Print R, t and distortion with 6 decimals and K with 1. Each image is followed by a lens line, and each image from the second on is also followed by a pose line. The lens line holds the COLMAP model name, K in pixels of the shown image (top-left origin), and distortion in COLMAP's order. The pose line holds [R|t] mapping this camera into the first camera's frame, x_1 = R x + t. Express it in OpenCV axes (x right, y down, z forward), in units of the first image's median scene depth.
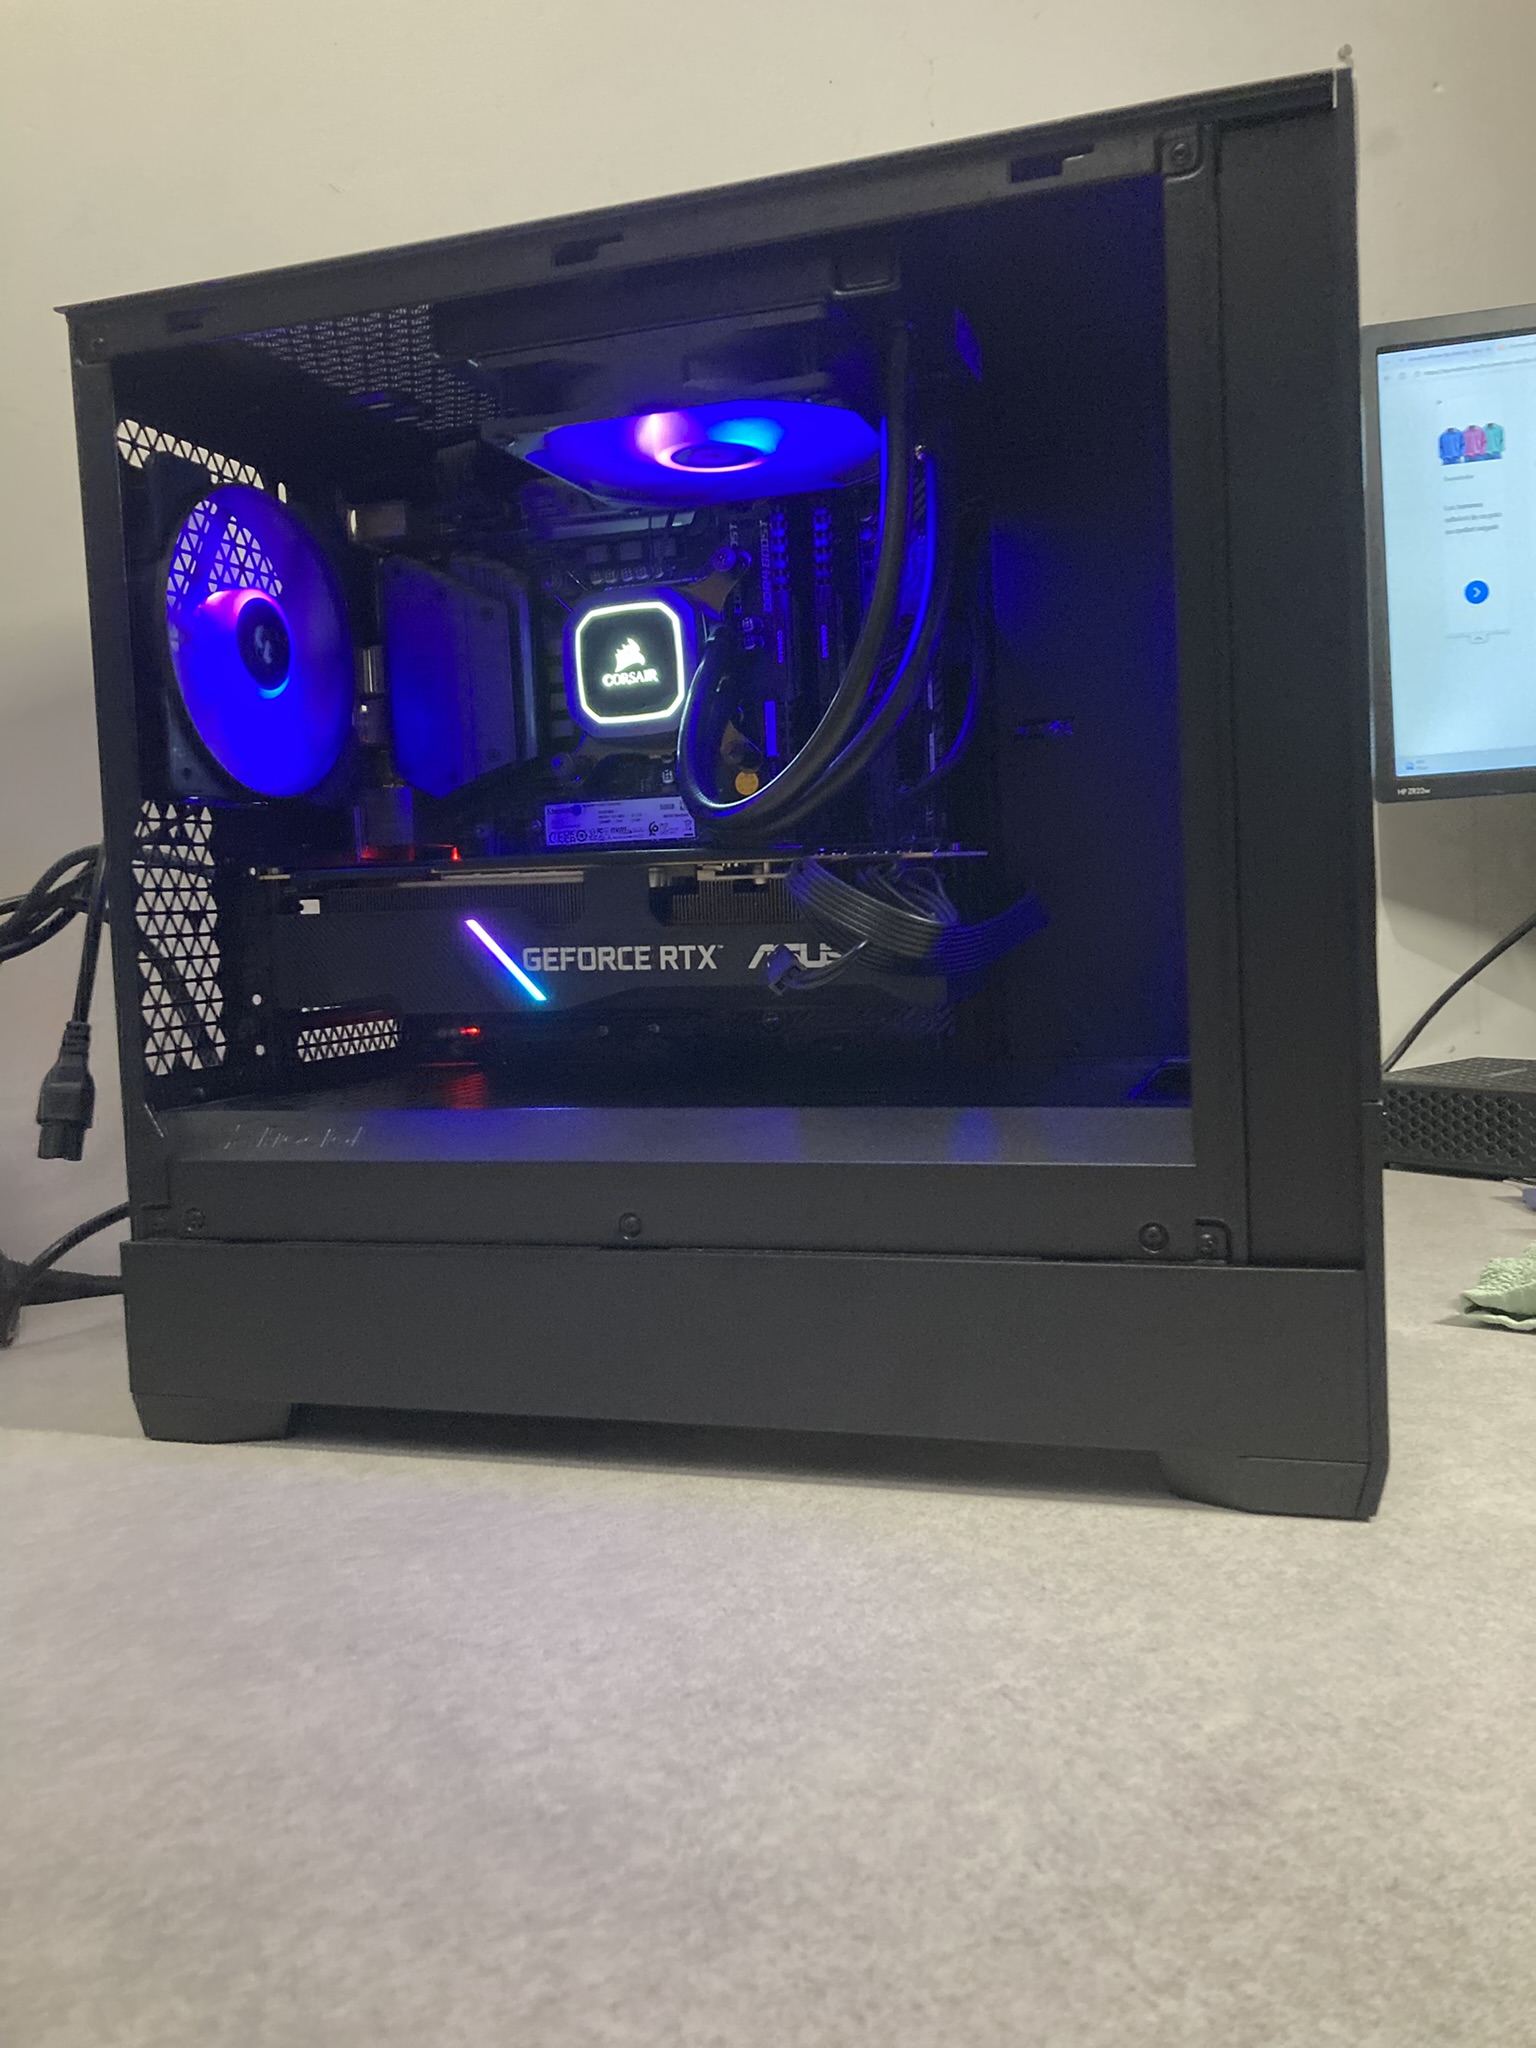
lens RADIAL K [[1681.8, 0, 768.0], [0, 1681.8, 1024.0], [0, 0, 1]] dist [0.008187, -0.000457]
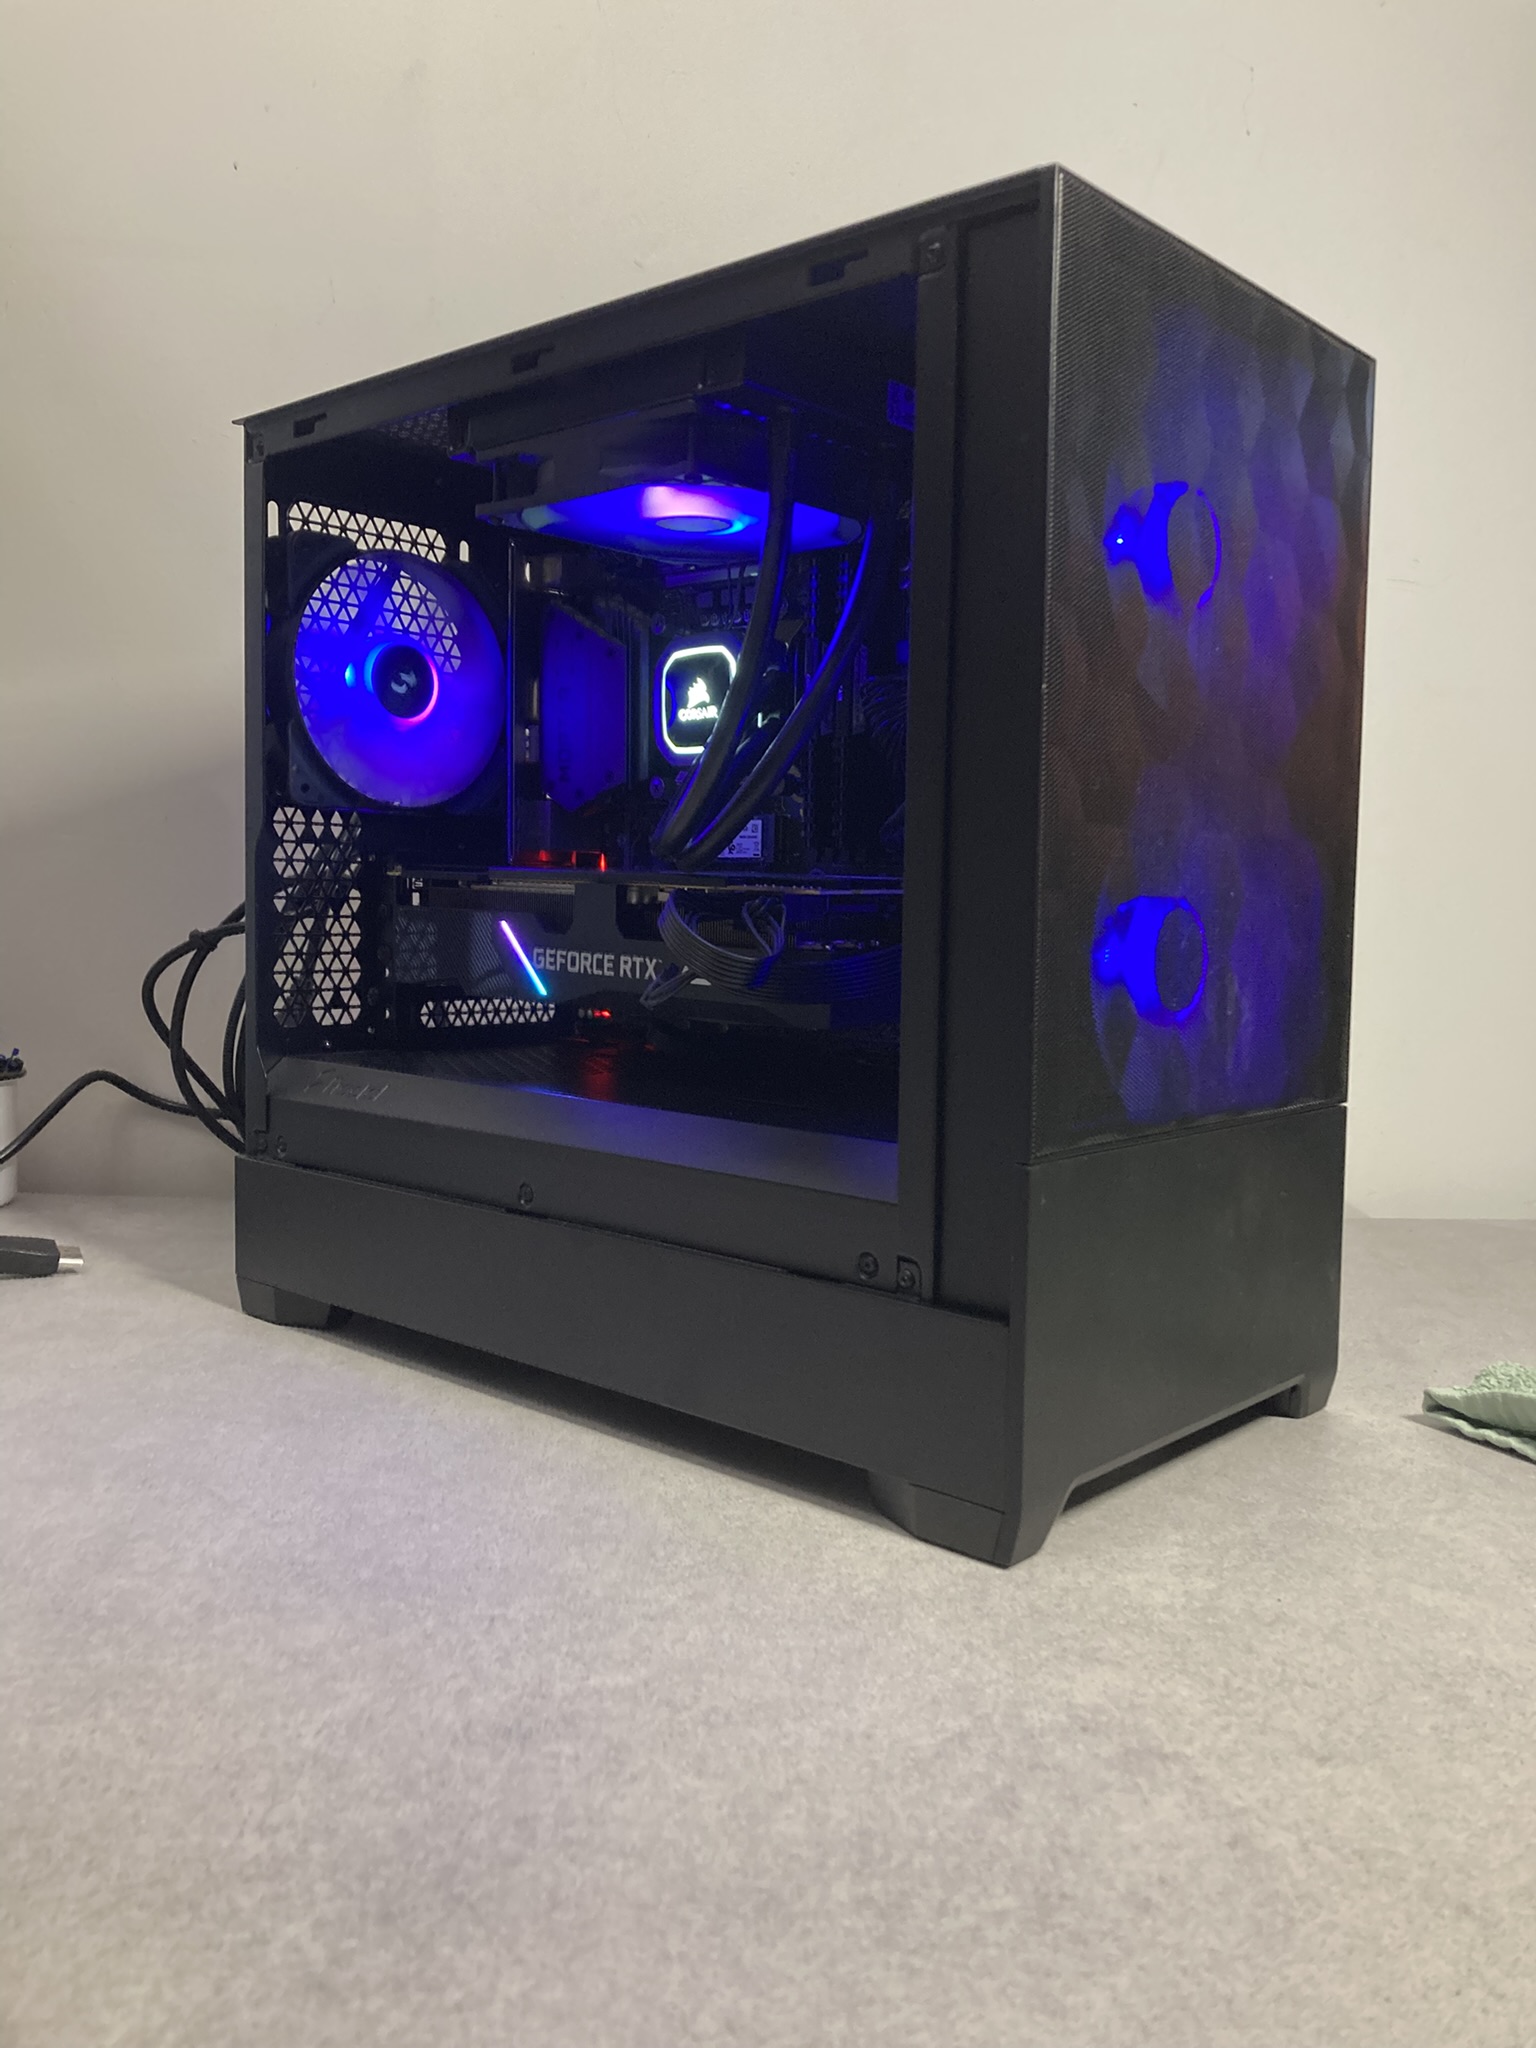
lens RADIAL K [[1681.1, 0, 781.6], [0, 1681.1, 1016.0], [0, 0, 1]] dist [0.016146, 0.005576]
pose [[0.915356, 0.091960, -0.392003, 0.589173], [-0.087877, 0.995727, 0.028389, -0.057832], [0.392939, 0.008462, 0.919526, -0.006350]]
